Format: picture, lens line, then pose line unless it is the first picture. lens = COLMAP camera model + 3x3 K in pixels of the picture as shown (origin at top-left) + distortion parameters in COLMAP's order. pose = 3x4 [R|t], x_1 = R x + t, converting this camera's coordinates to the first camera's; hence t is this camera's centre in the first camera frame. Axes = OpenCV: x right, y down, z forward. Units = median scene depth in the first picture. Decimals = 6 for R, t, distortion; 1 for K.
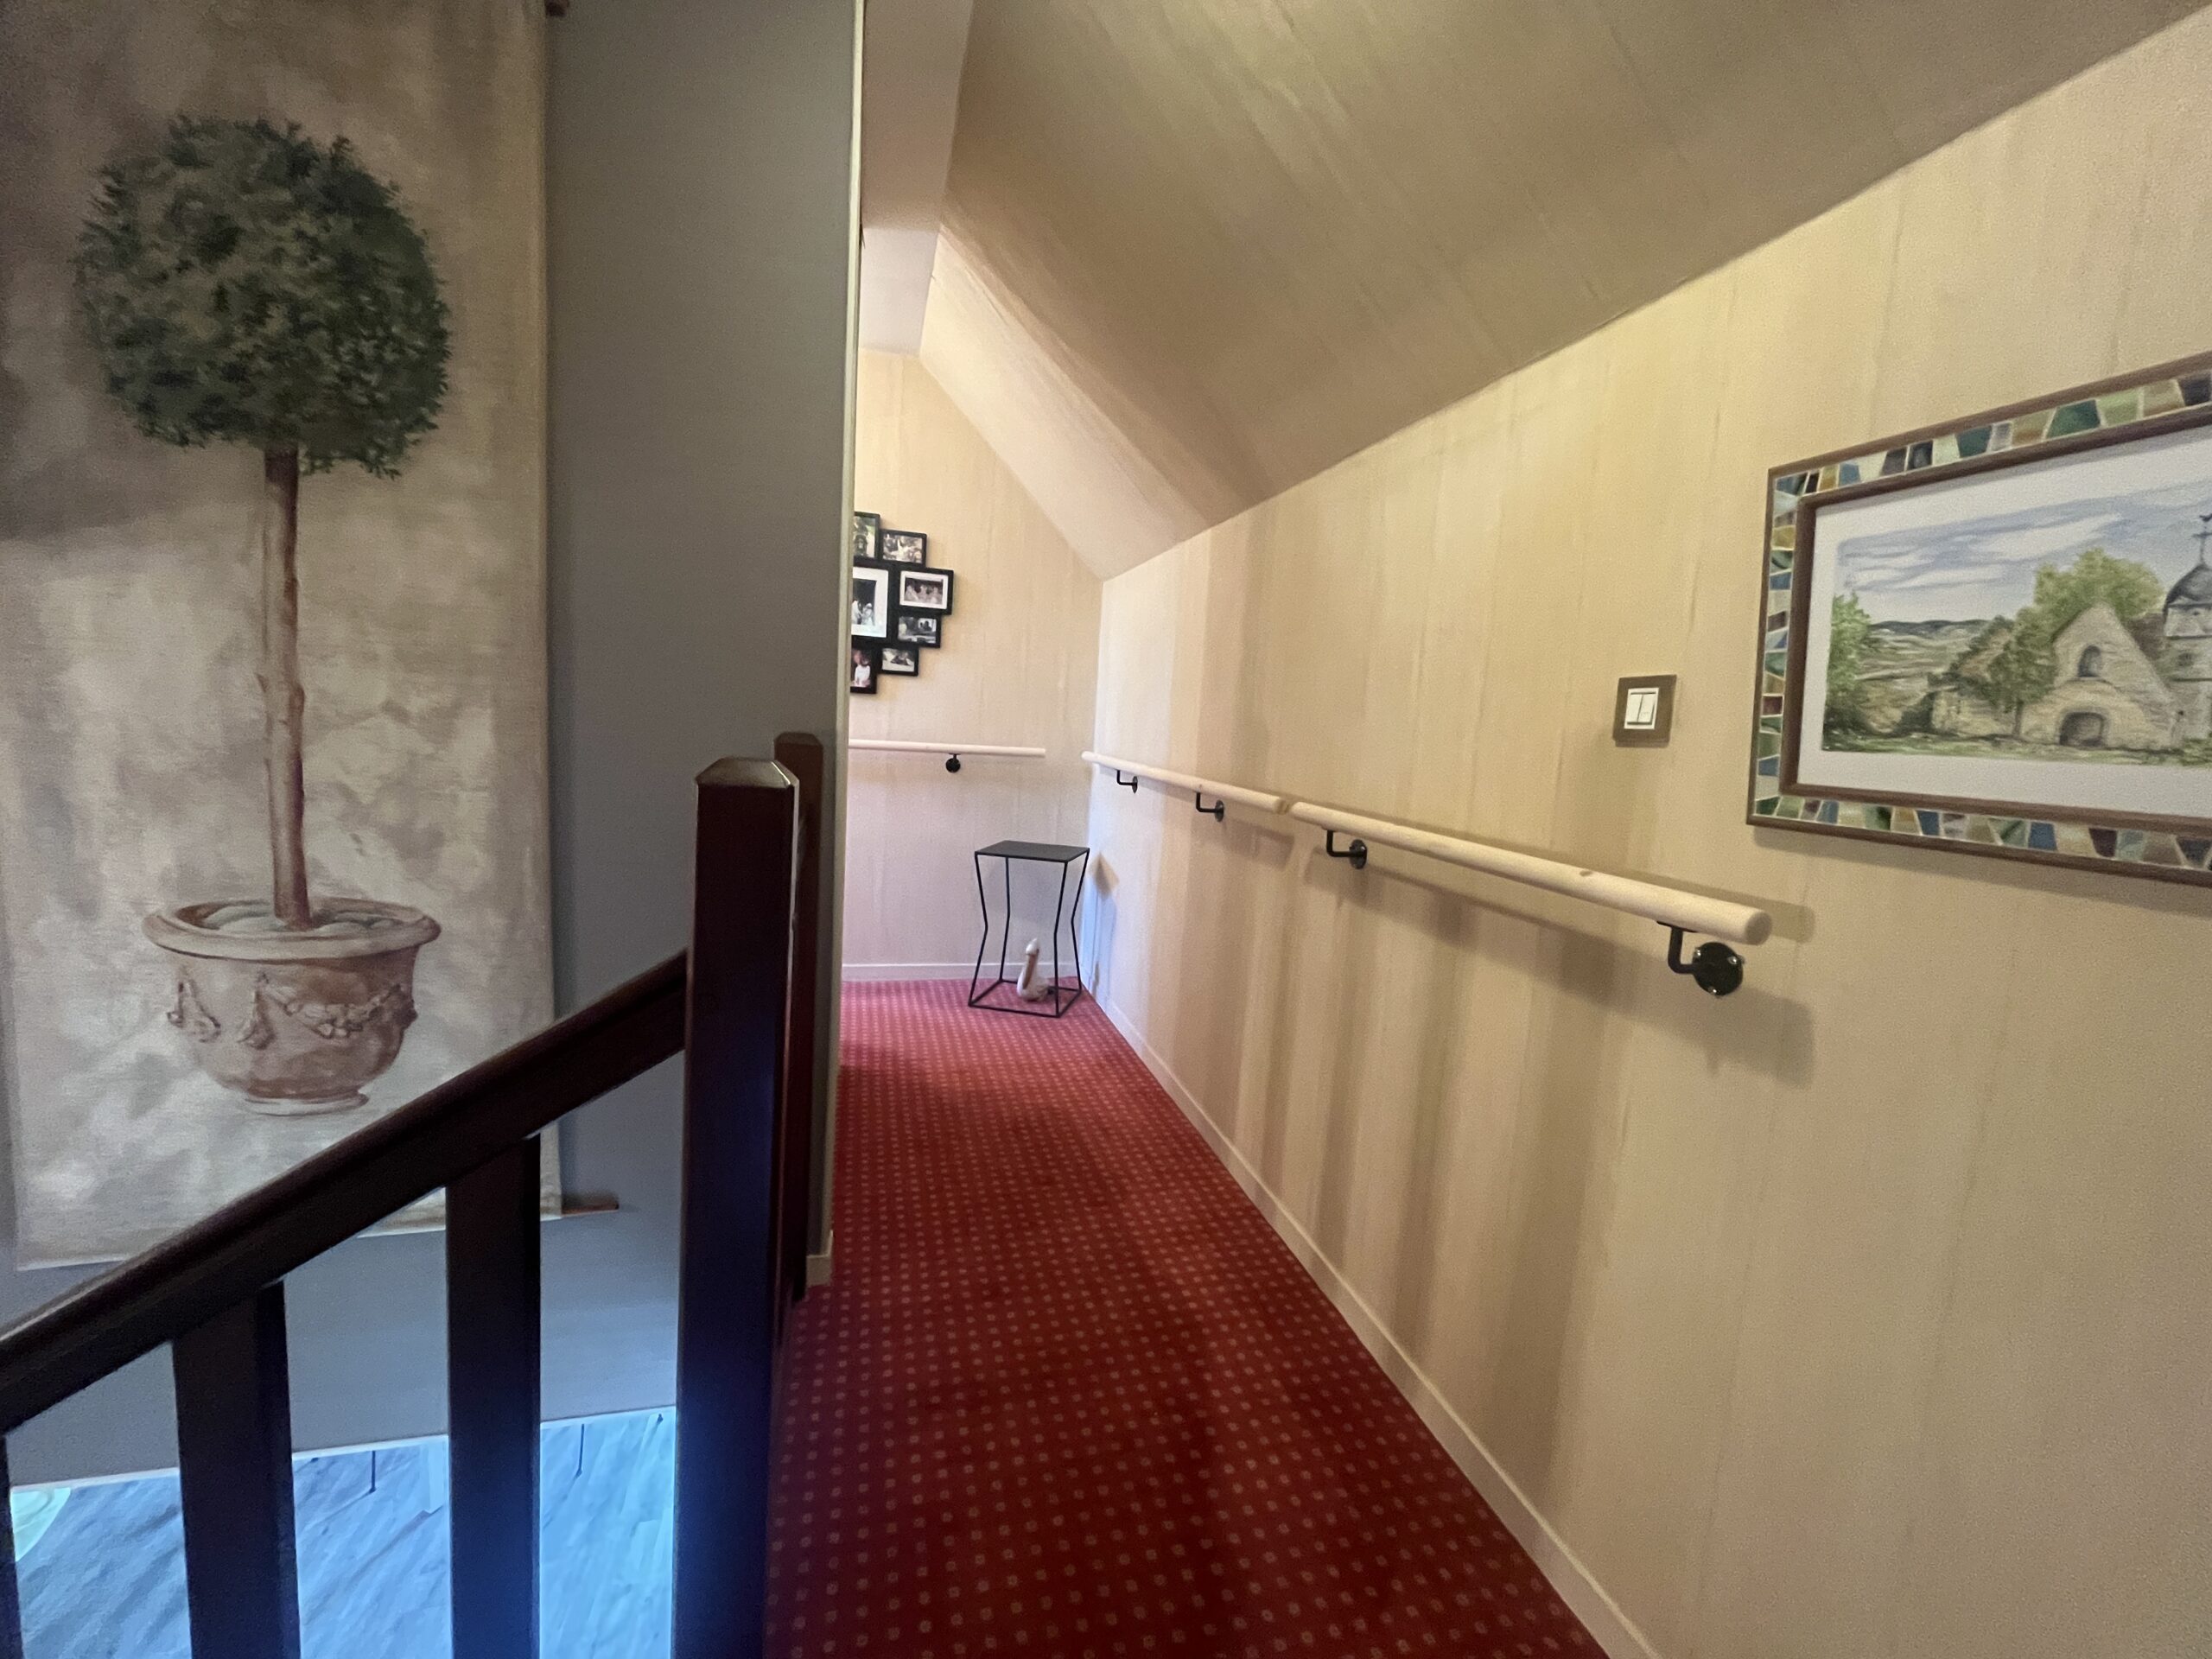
lens RADIAL K [[901.9, 0, 1104.0], [0, 901.9, 822.6], [0, 0, 1]] dist [-0.001788, -0.000343]
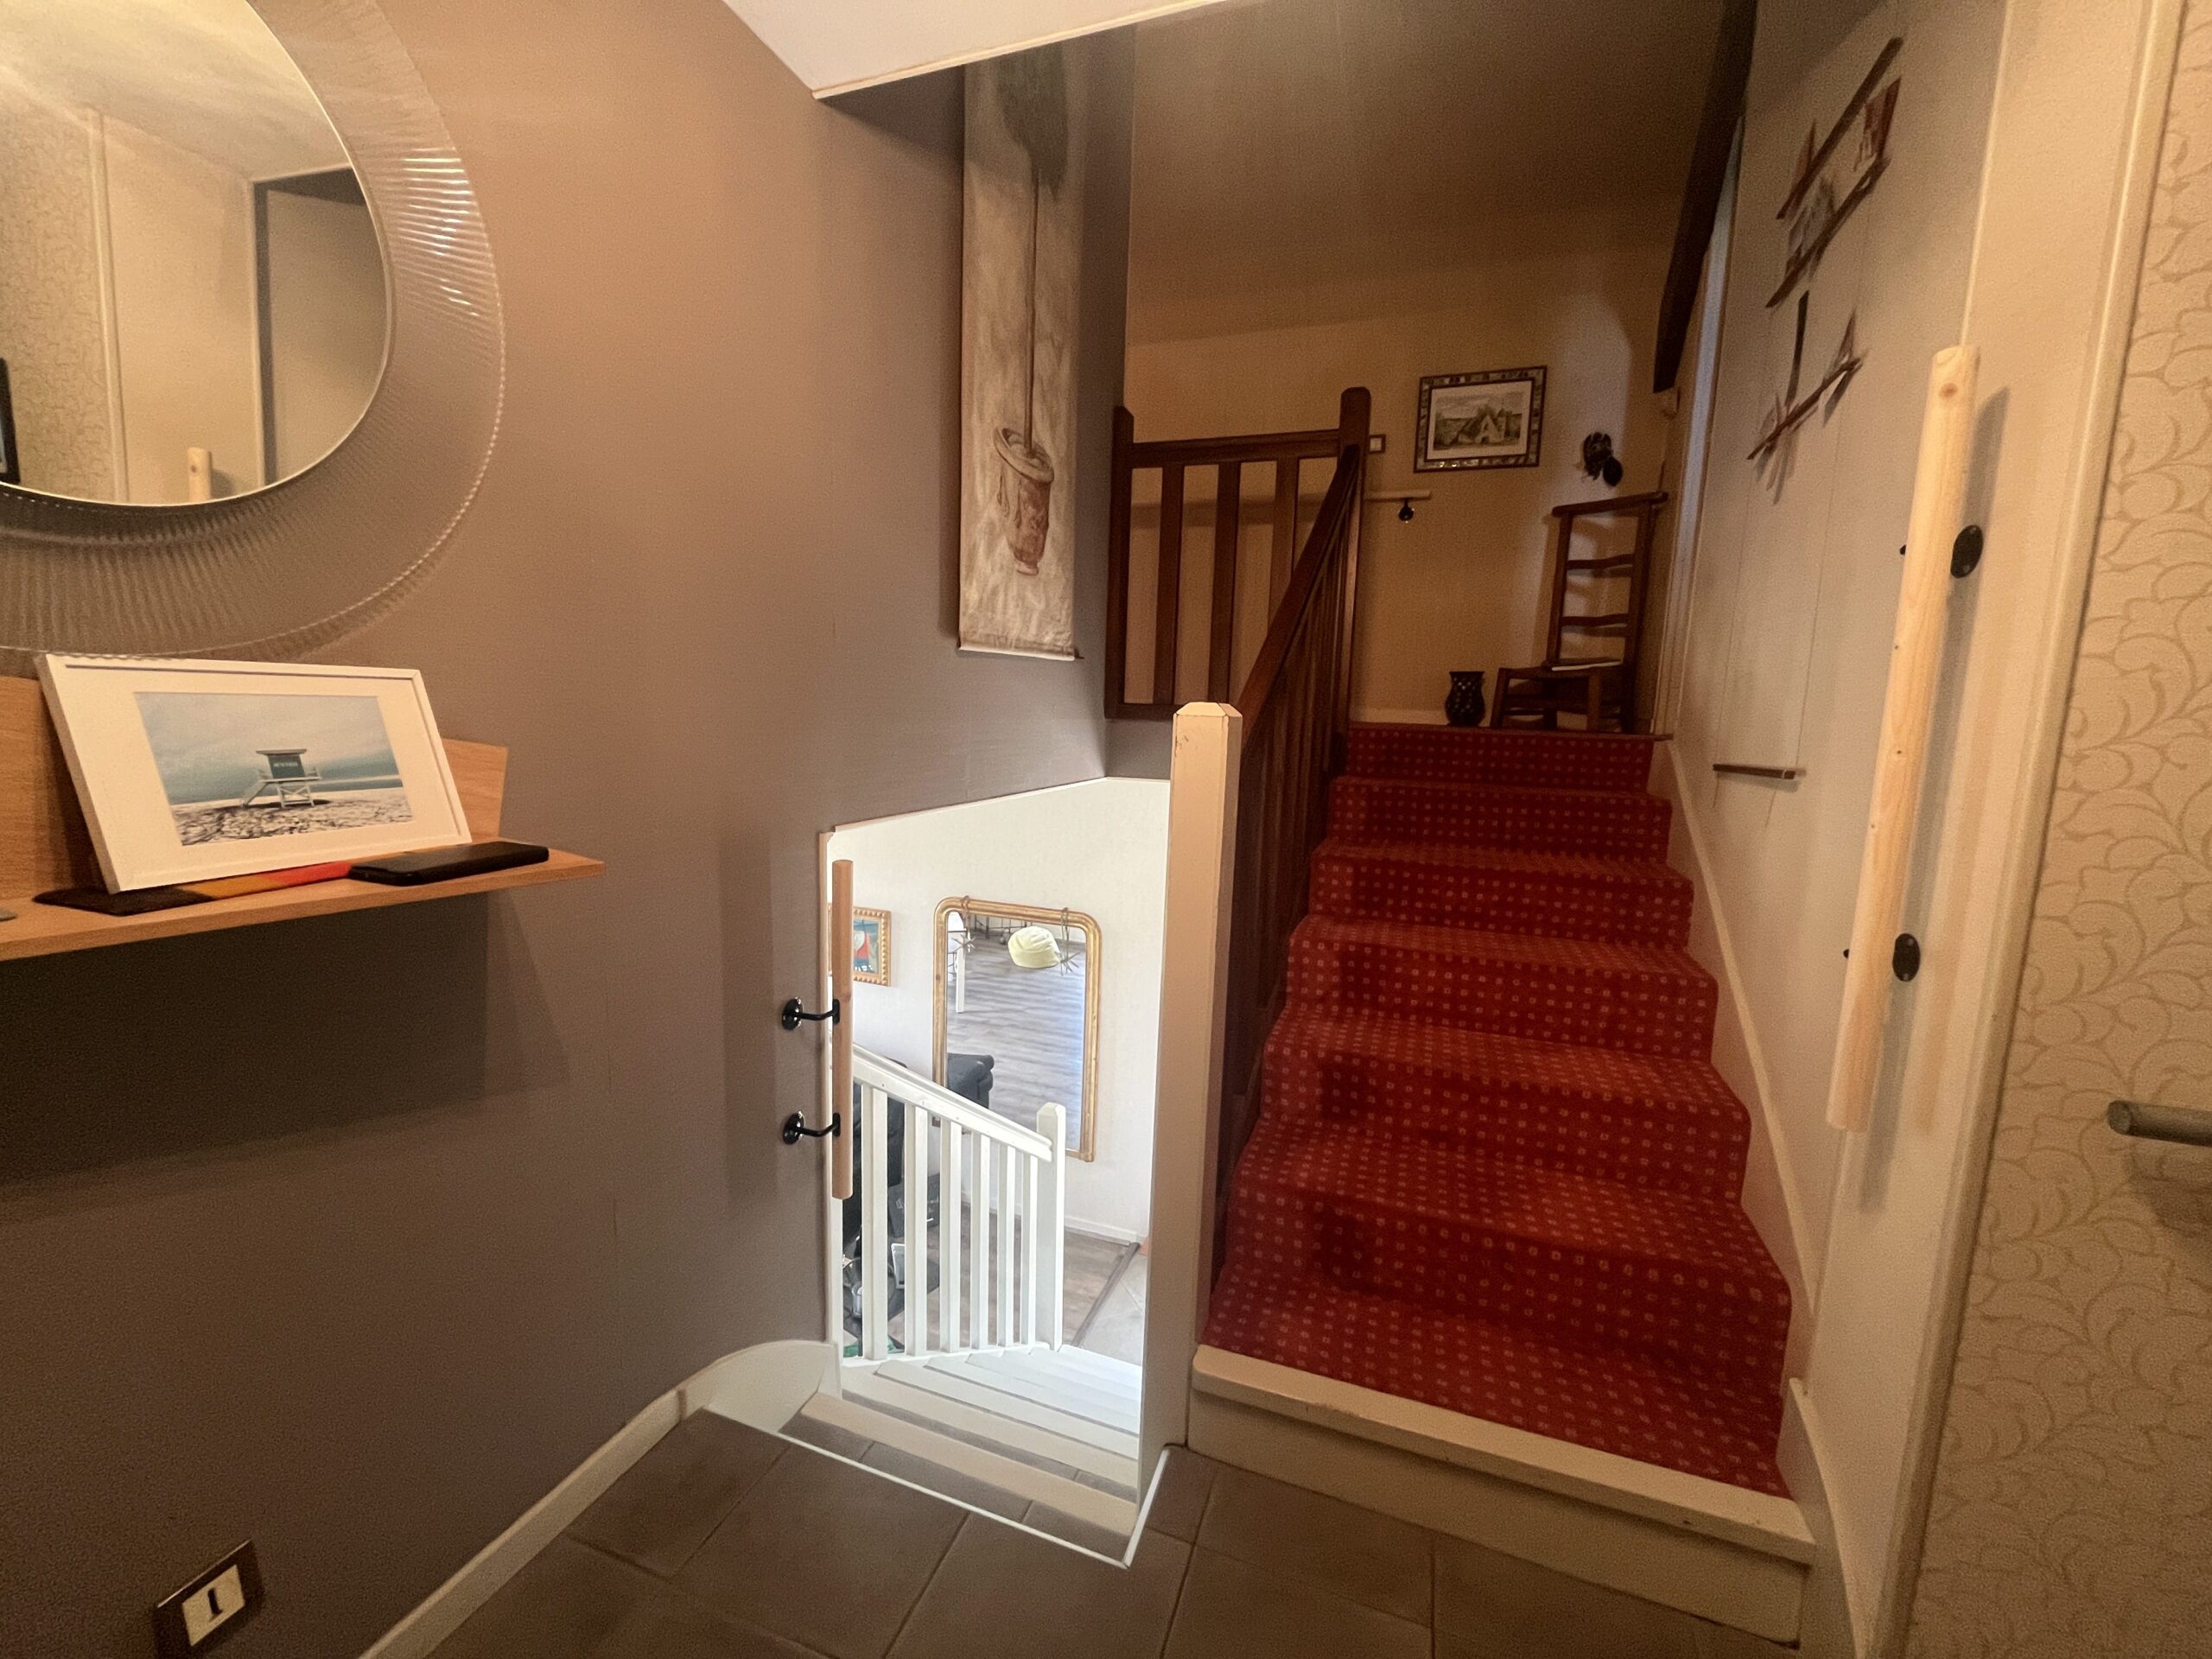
lens RADIAL K [[901.9, 0, 1104.3], [0, 901.9, 822.9], [0, 0, 1]] dist [-0.001788, -0.000343]
pose [[0.580093, -0.149639, 0.800688, -3.508272], [0.091994, 0.988727, 0.118133, 0.945433], [-0.809339, 0.005131, 0.587319, -0.192723]]
